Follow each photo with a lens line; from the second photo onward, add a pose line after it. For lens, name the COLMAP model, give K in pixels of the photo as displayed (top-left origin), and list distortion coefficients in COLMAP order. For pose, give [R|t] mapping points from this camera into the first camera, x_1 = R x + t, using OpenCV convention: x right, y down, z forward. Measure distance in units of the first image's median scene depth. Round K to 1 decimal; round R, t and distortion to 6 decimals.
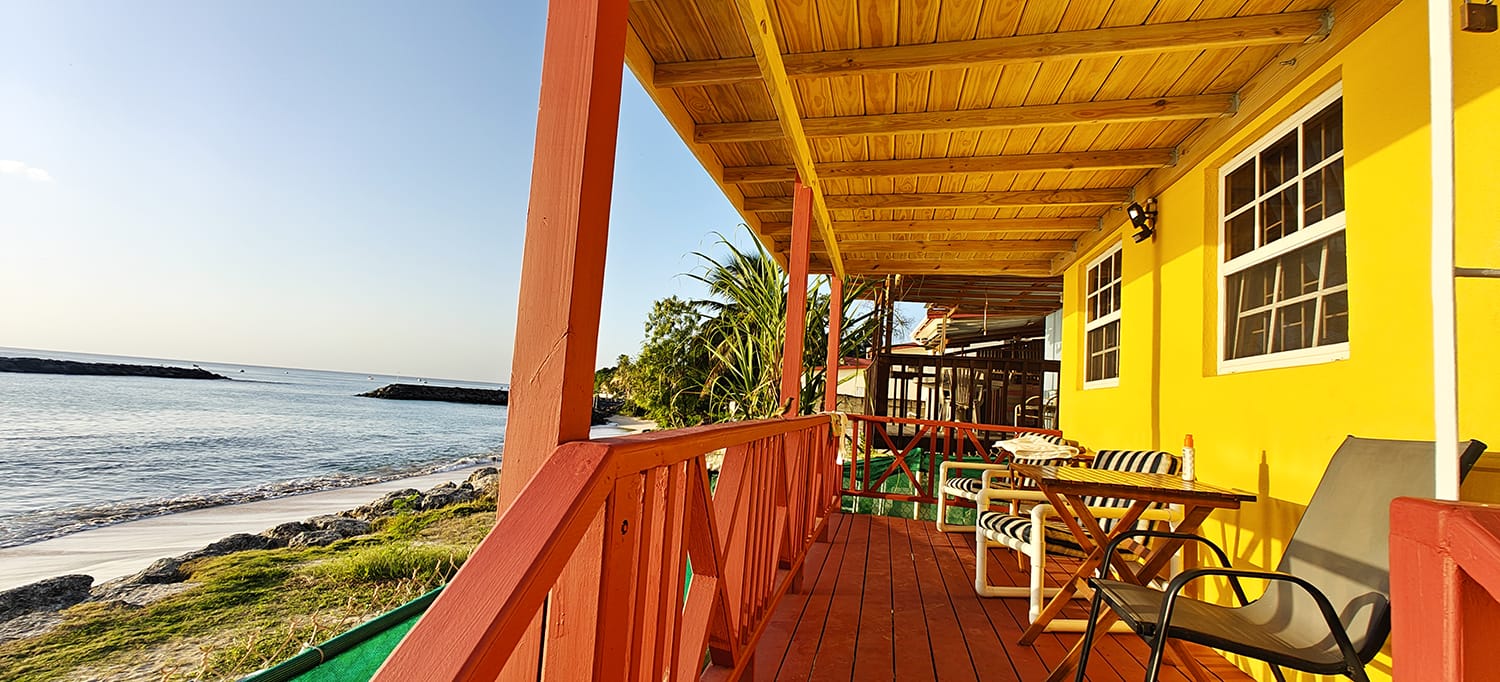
lens RADIAL K [[612.1, 0, 750.0], [0, 612.1, 341.0], [0, 0, 1]] dist [-0.000410, -0.004187]
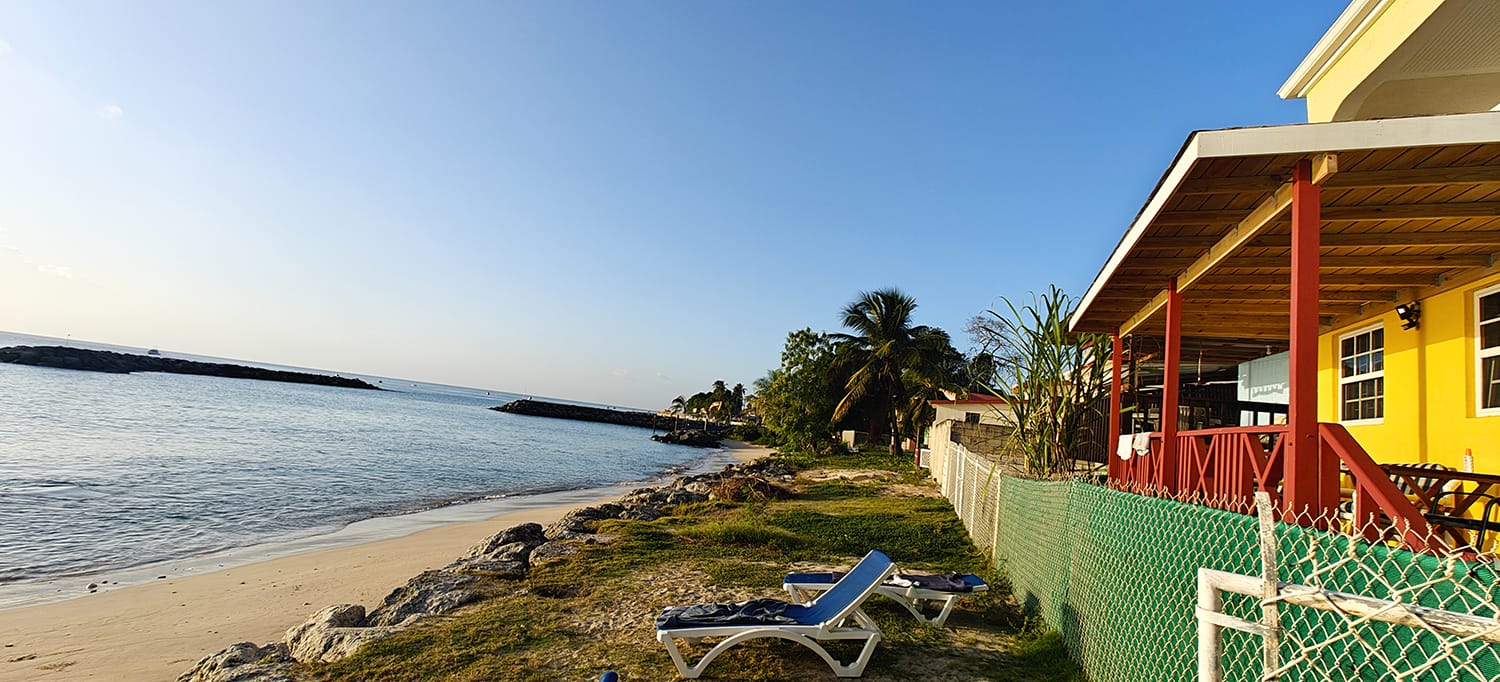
lens RADIAL K [[612.1, 0, 750.0], [0, 612.1, 341.0], [0, 0, 1]] dist [-0.000410, -0.004187]
pose [[0.989311, 0.027548, -0.143196, -0.072465], [-0.034190, 0.998440, -0.044132, -0.000840], [0.141757, 0.048557, 0.988710, -0.069568]]
